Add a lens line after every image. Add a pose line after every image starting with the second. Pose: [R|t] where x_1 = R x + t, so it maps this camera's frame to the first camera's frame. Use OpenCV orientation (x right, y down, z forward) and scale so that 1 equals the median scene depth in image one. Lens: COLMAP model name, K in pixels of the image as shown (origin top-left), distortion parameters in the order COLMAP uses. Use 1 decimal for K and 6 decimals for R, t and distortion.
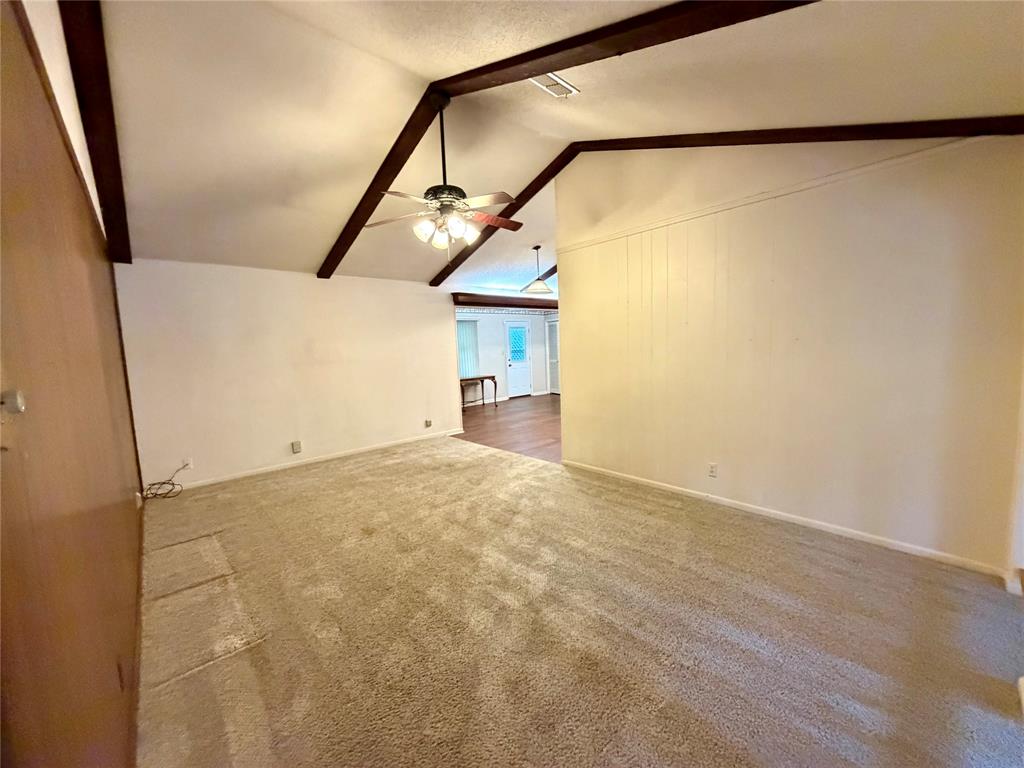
lens RADIAL K [[406.5, 0, 518.5], [0, 406.5, 386.5], [0, 0, 1]] dist [0.002226, 0.000267]
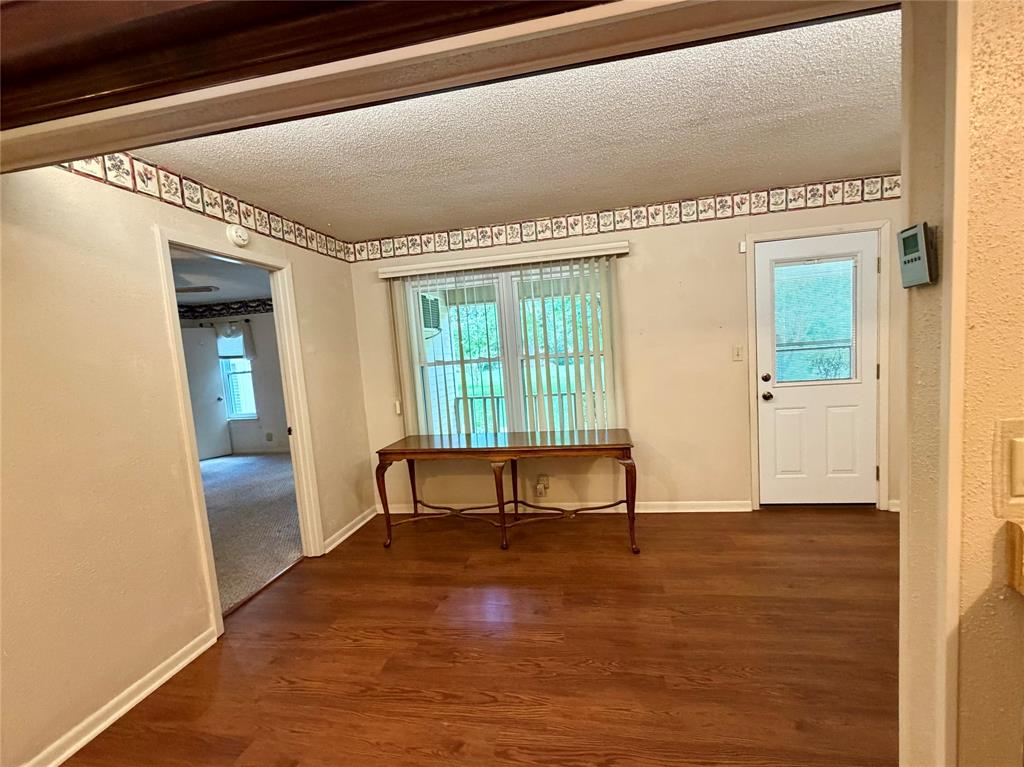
lens RADIAL K [[430.3, 0, 516.0], [0, 430.3, 381.2], [0, 0, 1]] dist [0.000780, 0.000036]
pose [[0.615146, 0.069266, -0.785365, 0.100653], [-0.035110, 0.997552, 0.060480, -0.070210], [0.787631, -0.009631, 0.616072, 0.630210]]
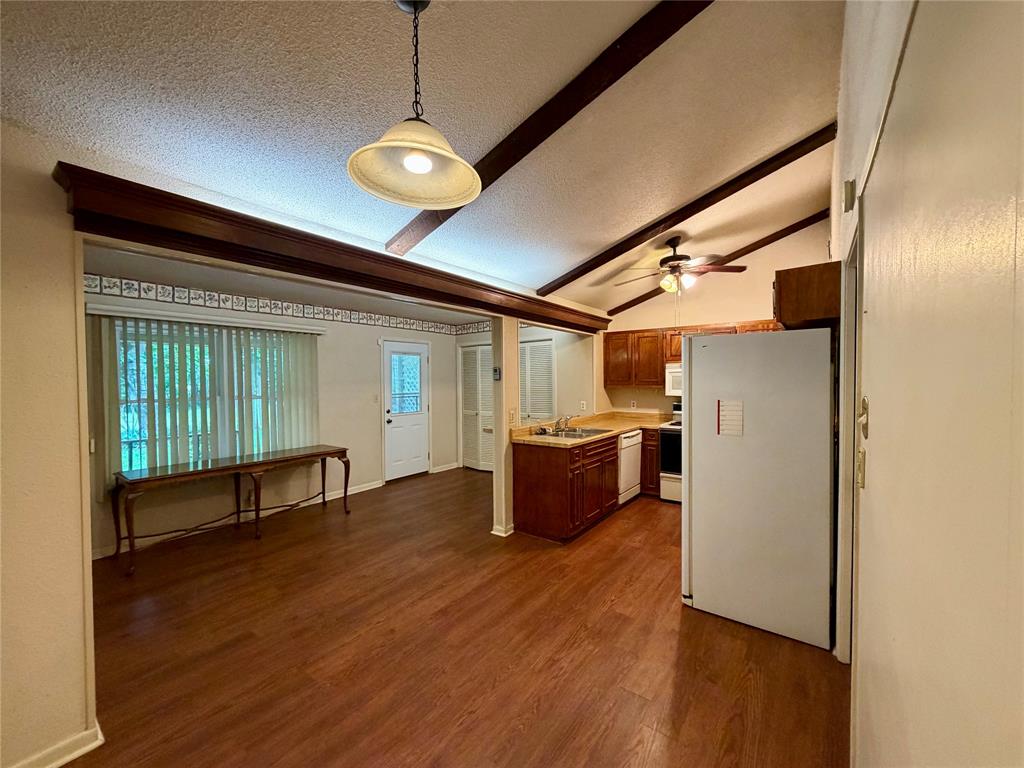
lens RADIAL K [[406.5, 0, 514.3], [0, 406.5, 386.9], [0, 0, 1]] dist [0.002226, 0.000267]
pose [[0.979784, 0.034550, 0.197053, 0.031984], [-0.017768, 0.996110, -0.086304, -0.050618], [-0.199268, 0.081058, 0.976587, 0.406010]]
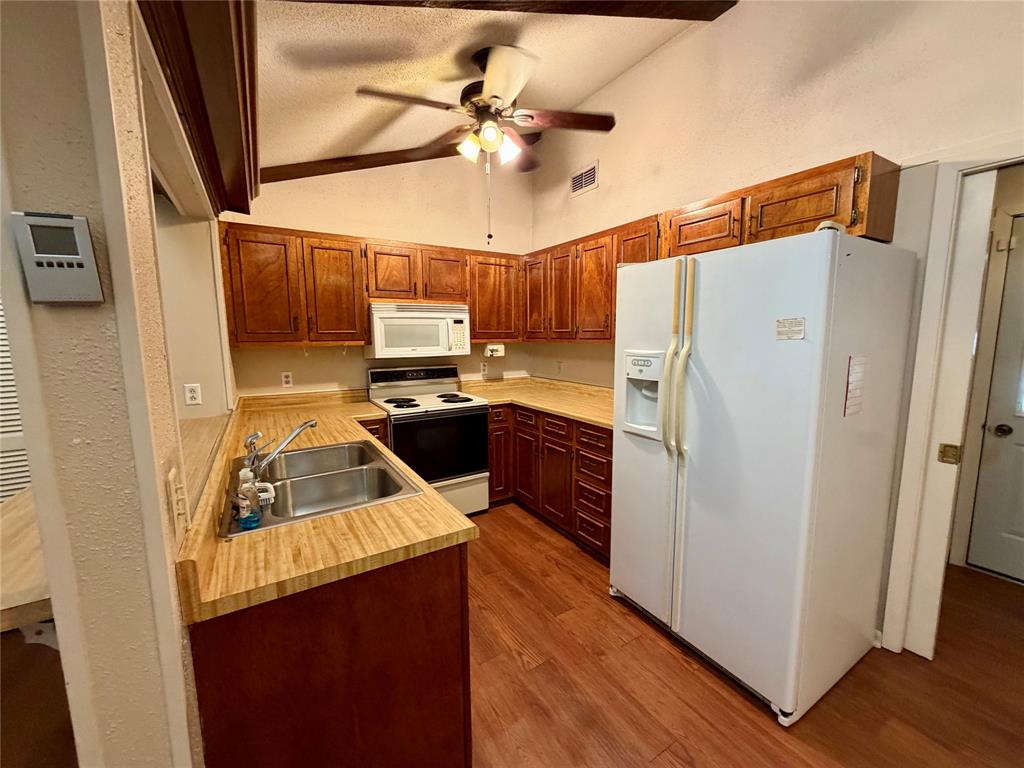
lens RADIAL K [[406.5, 0, 513.6], [0, 406.5, 384.5], [0, 0, 1]] dist [0.002226, 0.000267]
pose [[0.183694, -0.081193, 0.979625, 0.043906], [0.102027, 0.992775, 0.063151, -0.073099], [-0.977674, 0.088348, 0.190651, 0.673097]]
